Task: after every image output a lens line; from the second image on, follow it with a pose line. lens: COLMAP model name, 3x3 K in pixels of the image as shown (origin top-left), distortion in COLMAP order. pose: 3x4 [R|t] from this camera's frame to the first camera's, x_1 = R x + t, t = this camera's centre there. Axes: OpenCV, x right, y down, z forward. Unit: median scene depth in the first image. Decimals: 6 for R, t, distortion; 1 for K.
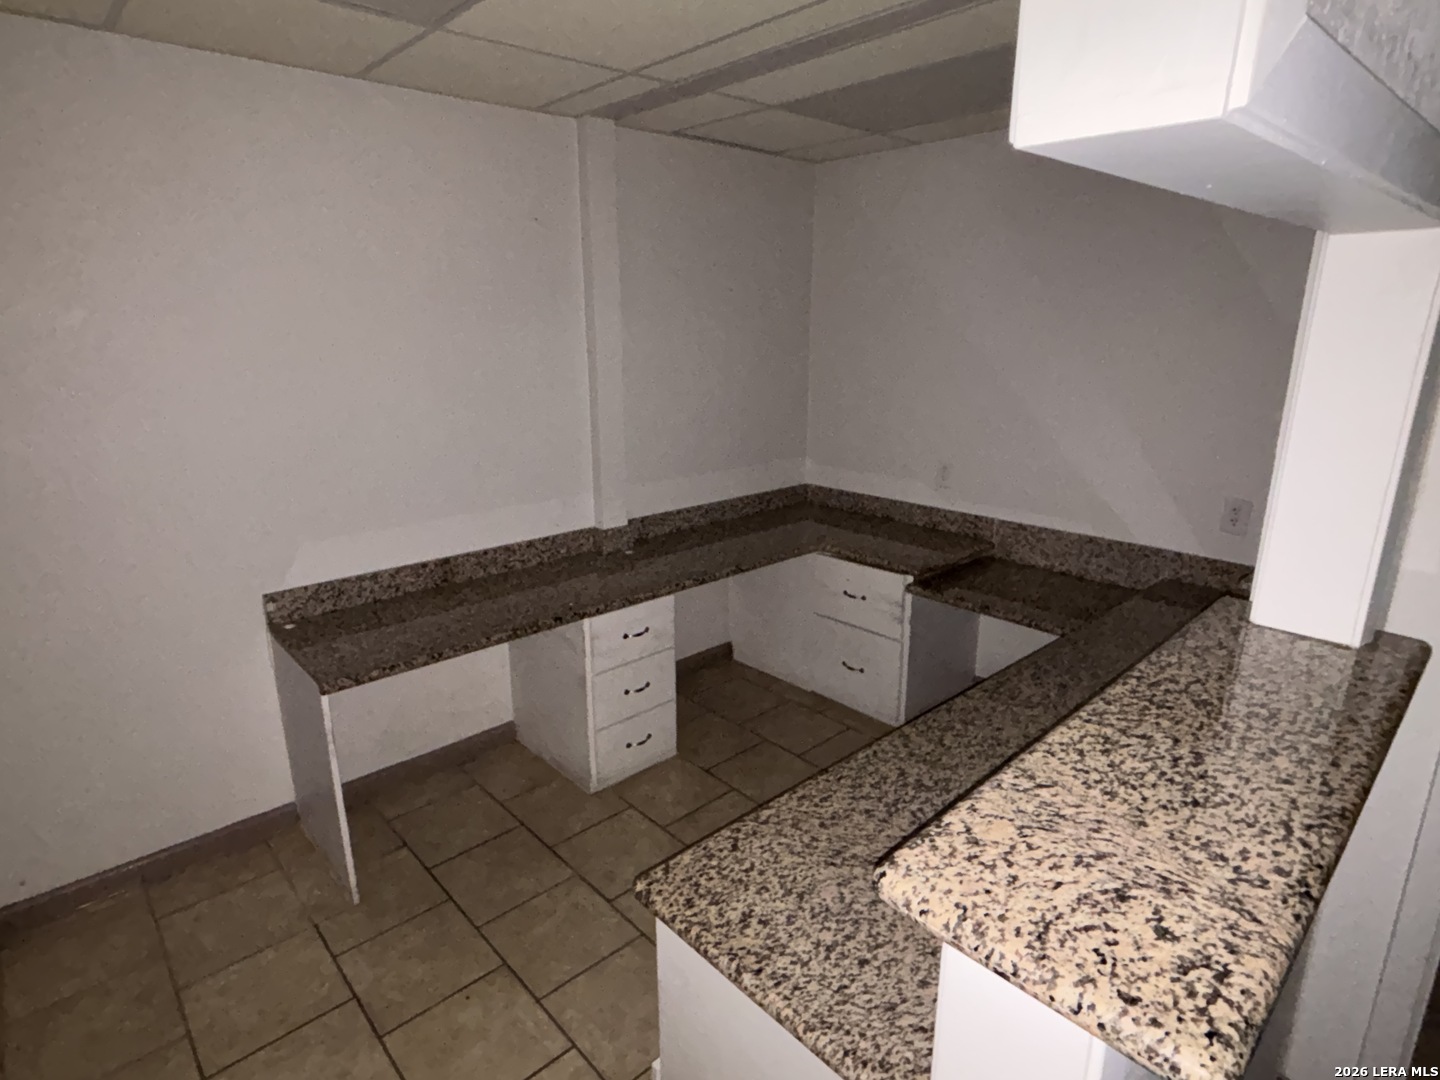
lens RADIAL K [[797.8, 0, 720.0], [0, 797.8, 540.0], [0, 0, 1]] dist [-0.003895, -0.000684]
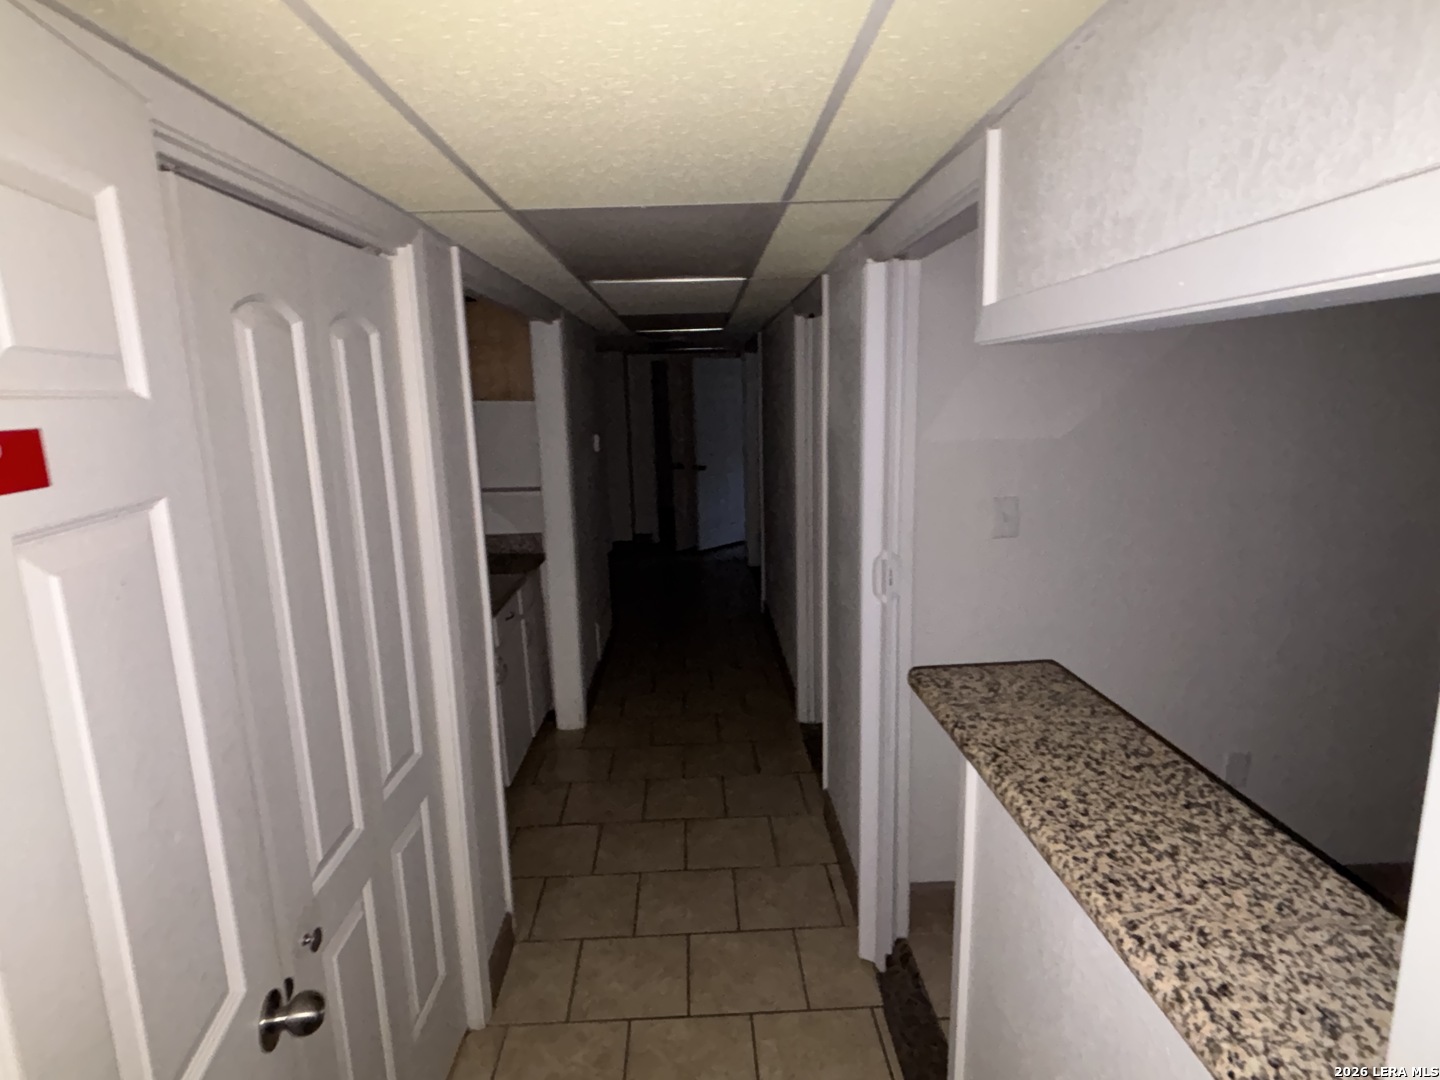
lens RADIAL K [[797.8, 0, 720.0], [0, 797.8, 540.0], [0, 0, 1]] dist [-0.003895, -0.000684]
pose [[-0.647153, 0.168995, -0.743393, 1.859735], [-0.177581, 0.914881, 0.362570, -0.402539], [0.741389, 0.366651, -0.562058, 1.148970]]
